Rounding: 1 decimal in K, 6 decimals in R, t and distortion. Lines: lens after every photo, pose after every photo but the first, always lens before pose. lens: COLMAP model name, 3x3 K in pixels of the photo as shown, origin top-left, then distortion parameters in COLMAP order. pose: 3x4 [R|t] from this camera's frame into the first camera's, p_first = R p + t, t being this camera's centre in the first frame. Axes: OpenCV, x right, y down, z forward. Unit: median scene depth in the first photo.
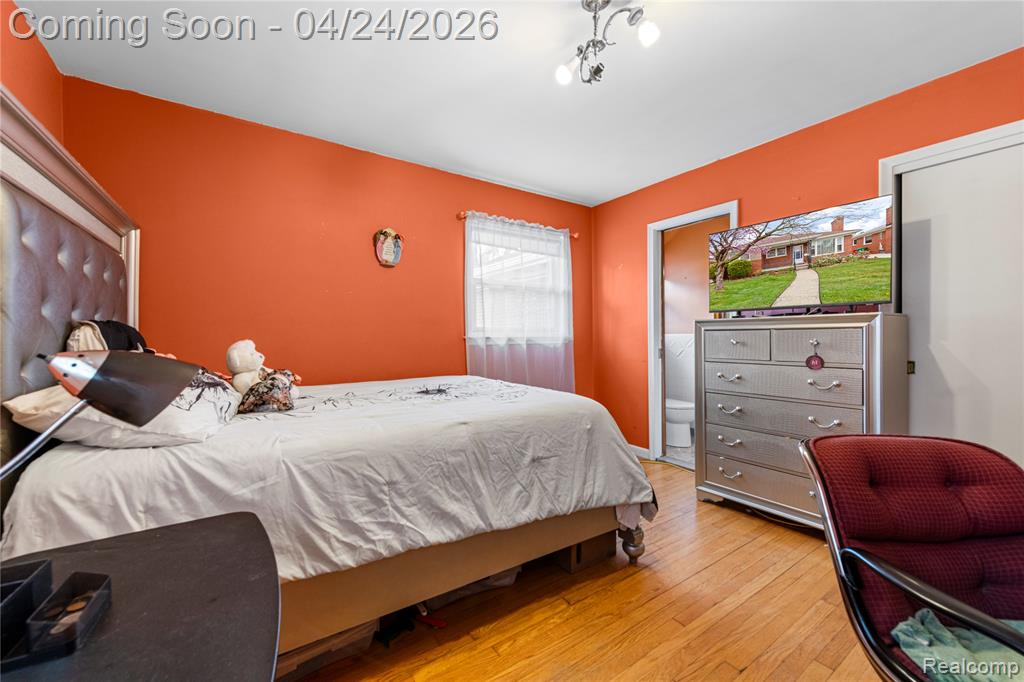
lens RADIAL K [[407.2, 0, 515.3], [0, 407.2, 332.1], [0, 0, 1]] dist [0.012712, -0.000221]
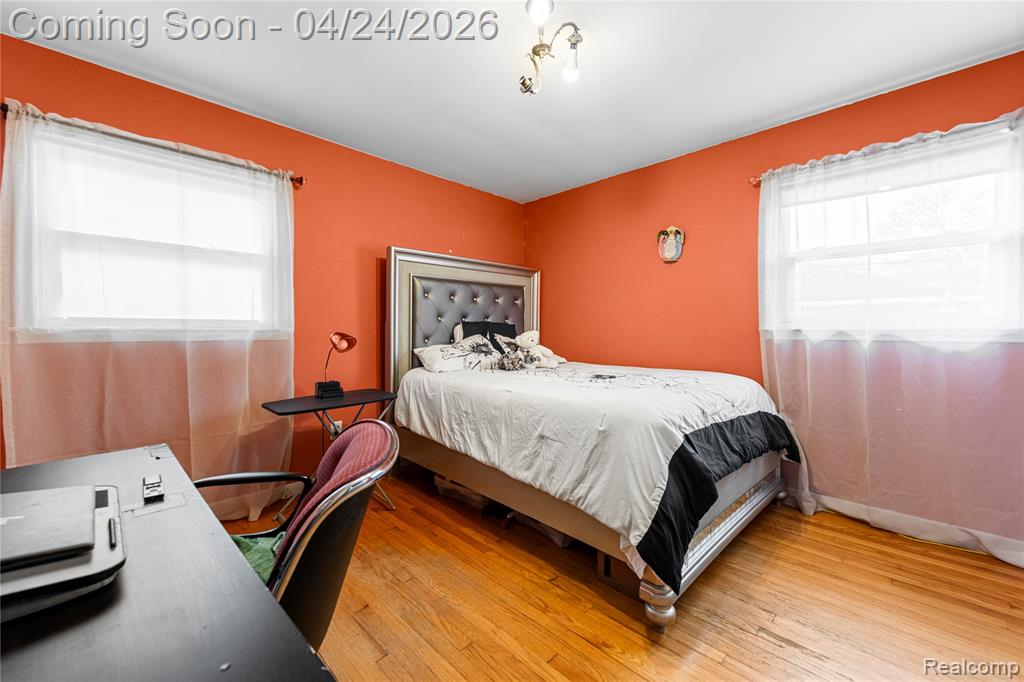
lens RADIAL K [[414.5, 0, 514.9], [0, 414.5, 323.9], [0, 0, 1]] dist [0.011852, -0.000385]
pose [[0.165345, -0.010663, -0.986178, 1.177398], [0.010211, 0.999906, -0.009100, 0.006024], [0.986183, -0.008565, 0.165439, 0.727827]]
